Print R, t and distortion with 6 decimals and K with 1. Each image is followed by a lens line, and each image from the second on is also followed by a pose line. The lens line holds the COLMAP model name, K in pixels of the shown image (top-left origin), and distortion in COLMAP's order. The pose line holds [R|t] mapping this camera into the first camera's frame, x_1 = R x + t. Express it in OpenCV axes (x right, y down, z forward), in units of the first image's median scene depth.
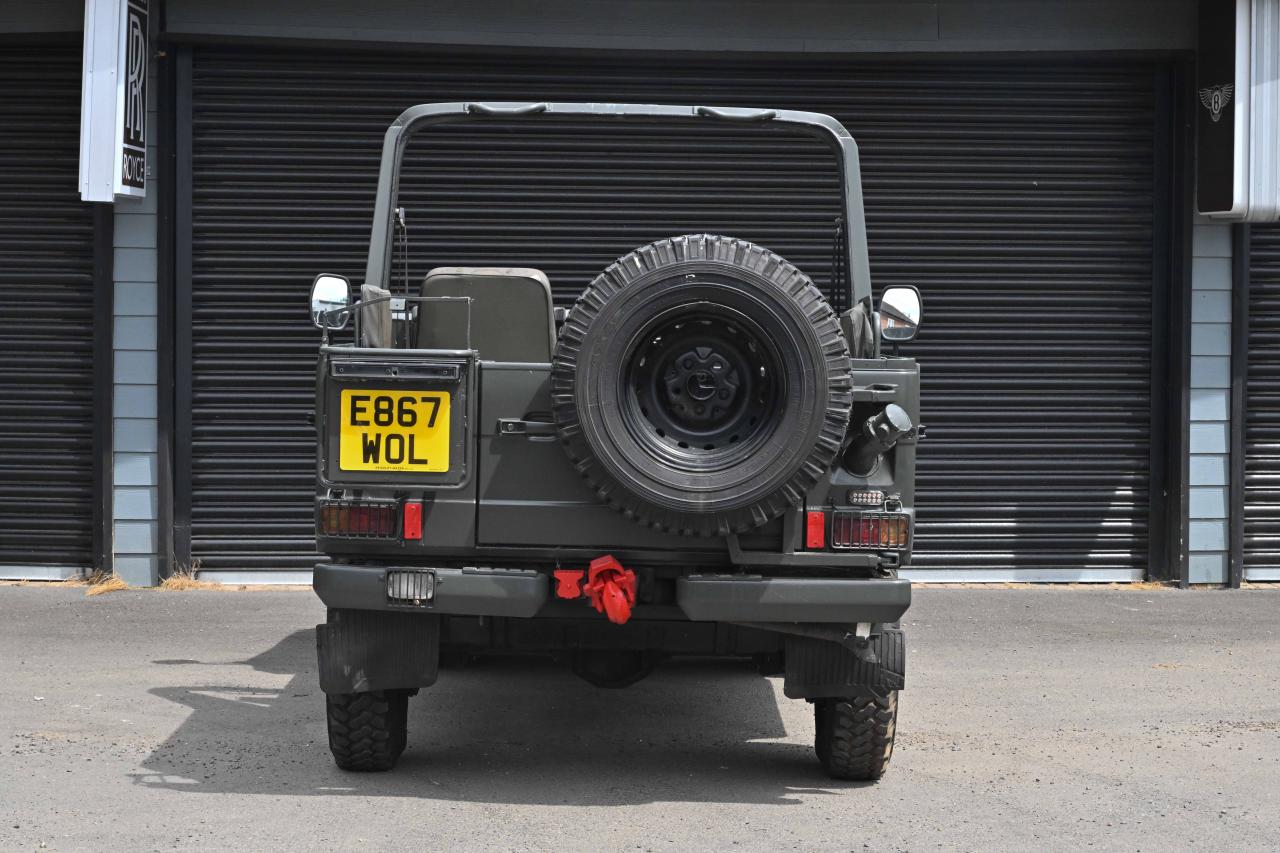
lens RADIAL K [[3157.2, 0, 613.7], [0, 3157.2, 422.4], [0, 0, 1]] dist [-0.009774, -0.312348]
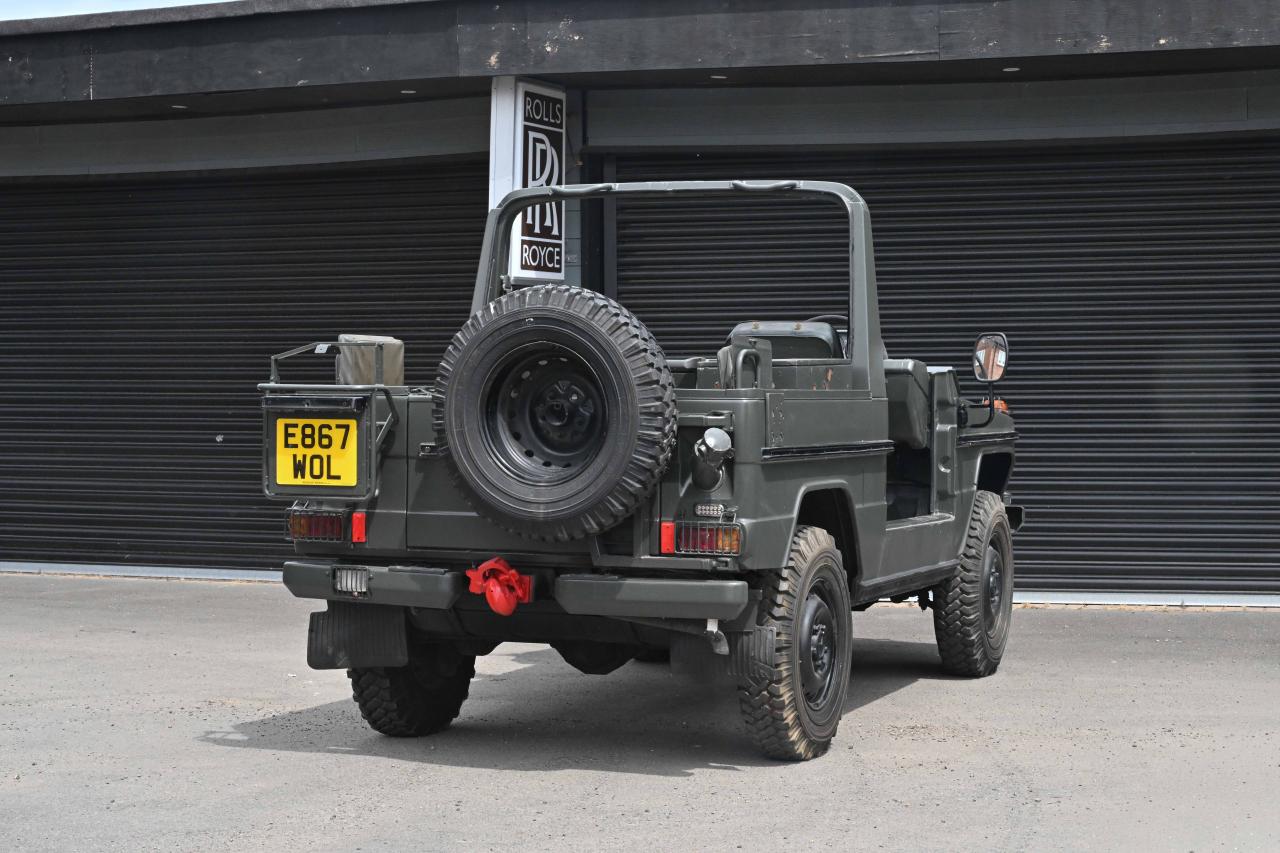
lens RADIAL K [[2588.3, 0, 620.5], [0, 2588.3, 429.0], [0, 0, 1]] dist [0.014080, -0.105447]
pose [[0.925841, -0.006931, -0.377850, 0.406446], [-0.001715, 0.999744, -0.022541, 0.015688], [0.377910, 0.021517, 0.925592, 0.115075]]
